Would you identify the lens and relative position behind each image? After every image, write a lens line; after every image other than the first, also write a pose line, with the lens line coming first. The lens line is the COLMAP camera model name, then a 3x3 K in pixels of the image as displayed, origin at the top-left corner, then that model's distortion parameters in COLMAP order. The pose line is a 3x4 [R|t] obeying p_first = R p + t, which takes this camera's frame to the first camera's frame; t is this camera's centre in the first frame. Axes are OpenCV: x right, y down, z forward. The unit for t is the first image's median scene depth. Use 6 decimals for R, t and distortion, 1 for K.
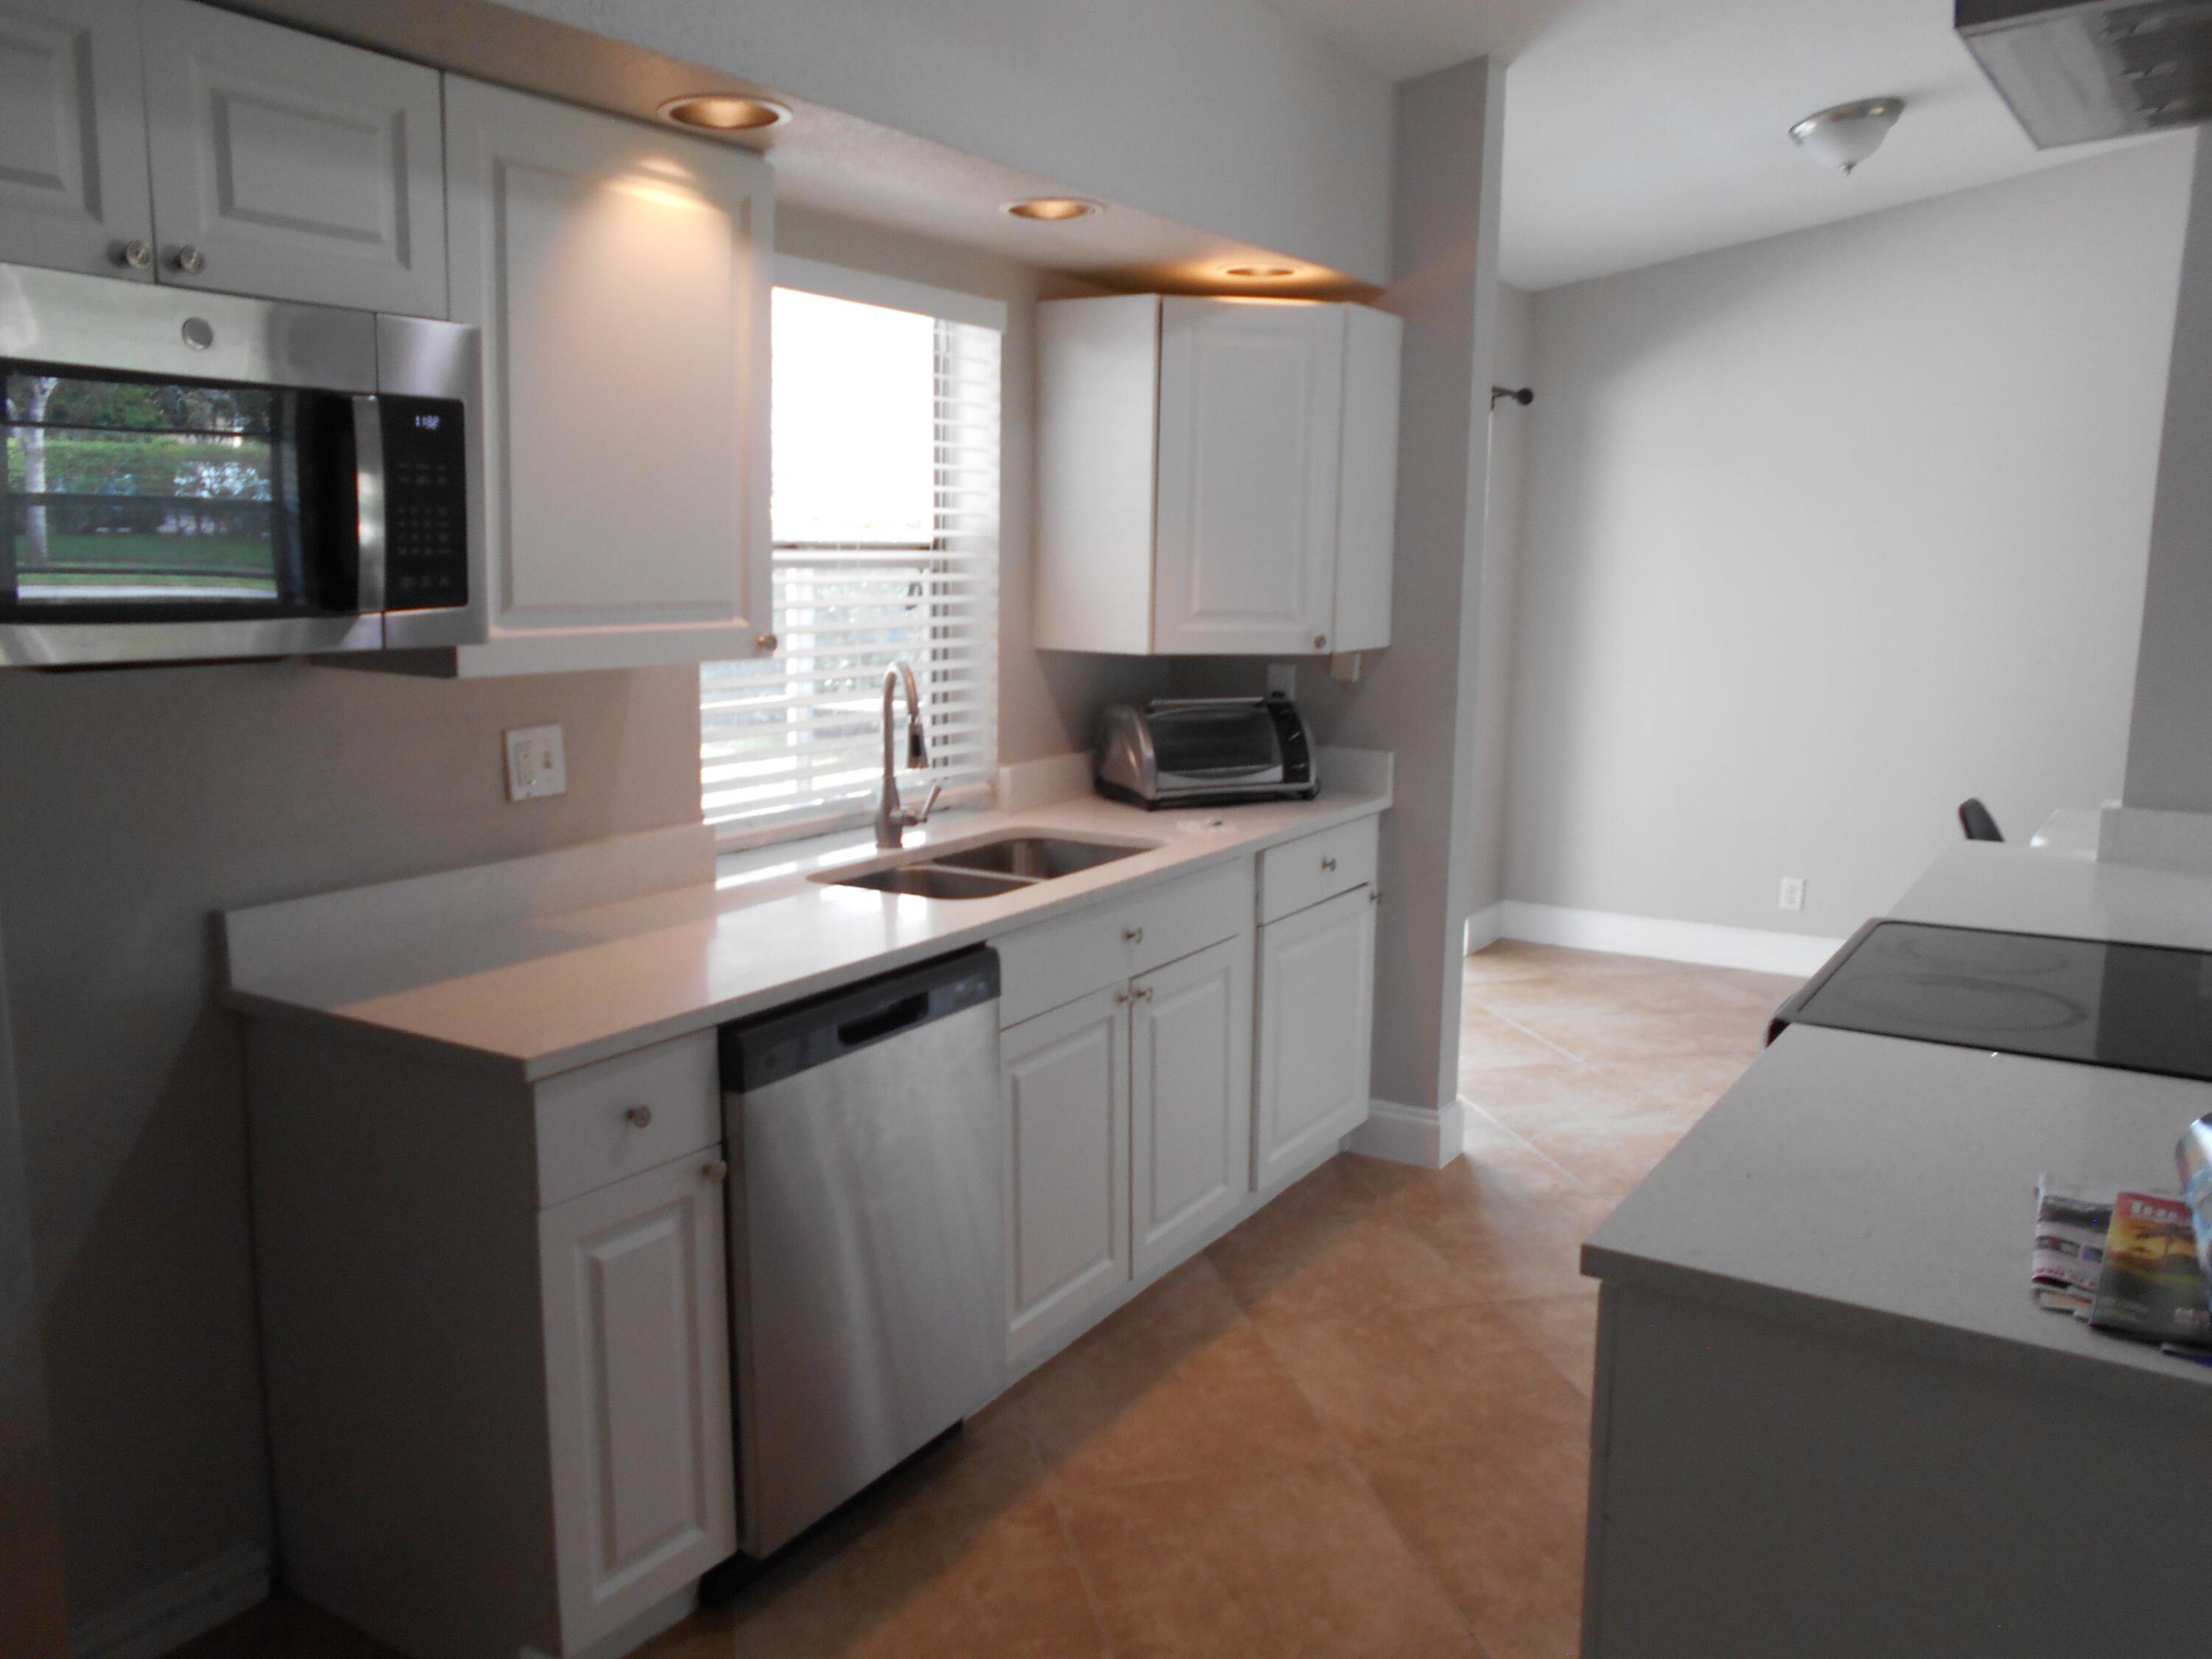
lens RADIAL K [[1697.5, 0, 1106.0], [0, 1697.5, 829.5], [0, 0, 1]] dist [-0.045312, 0.076627]
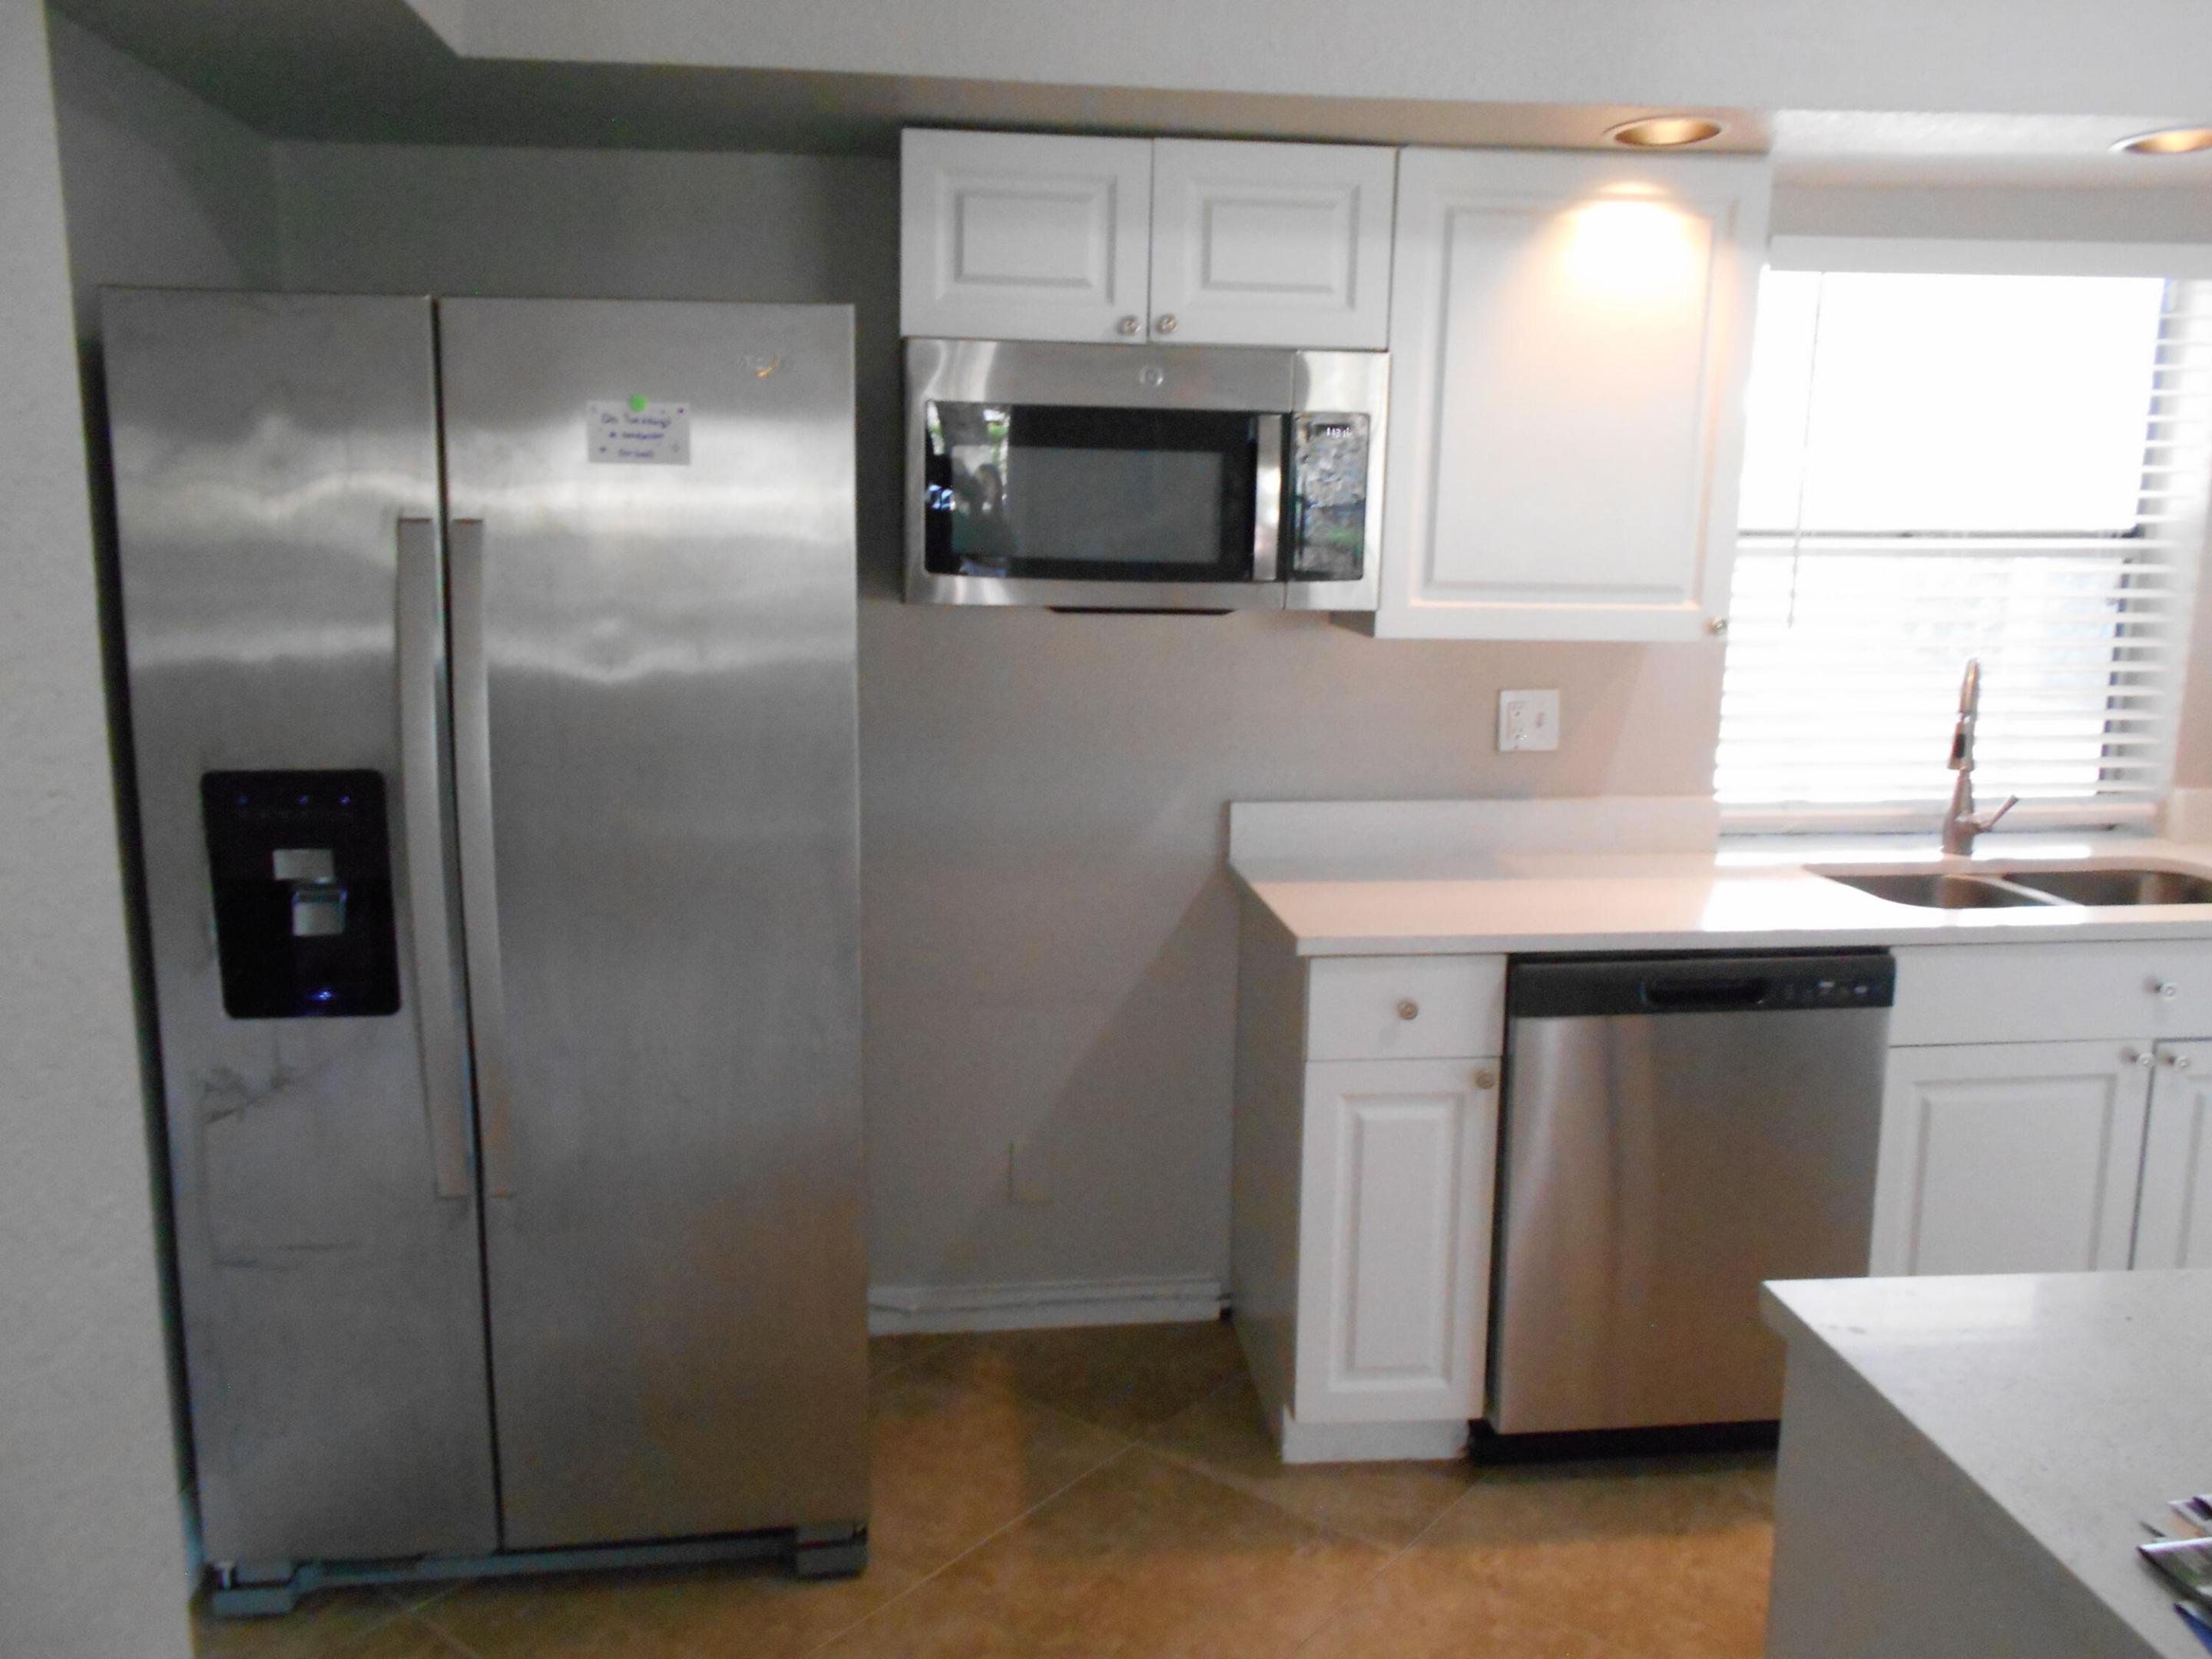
lens RADIAL K [[1631.8, 0, 1108.4], [0, 1631.8, 826.8], [0, 0, 1]] dist [-0.090259, 0.252966]
pose [[0.656980, 0.137875, -0.741193, 0.318062], [-0.130358, 0.989102, 0.068443, -0.006913], [0.742552, 0.051655, 0.667794, 0.056627]]
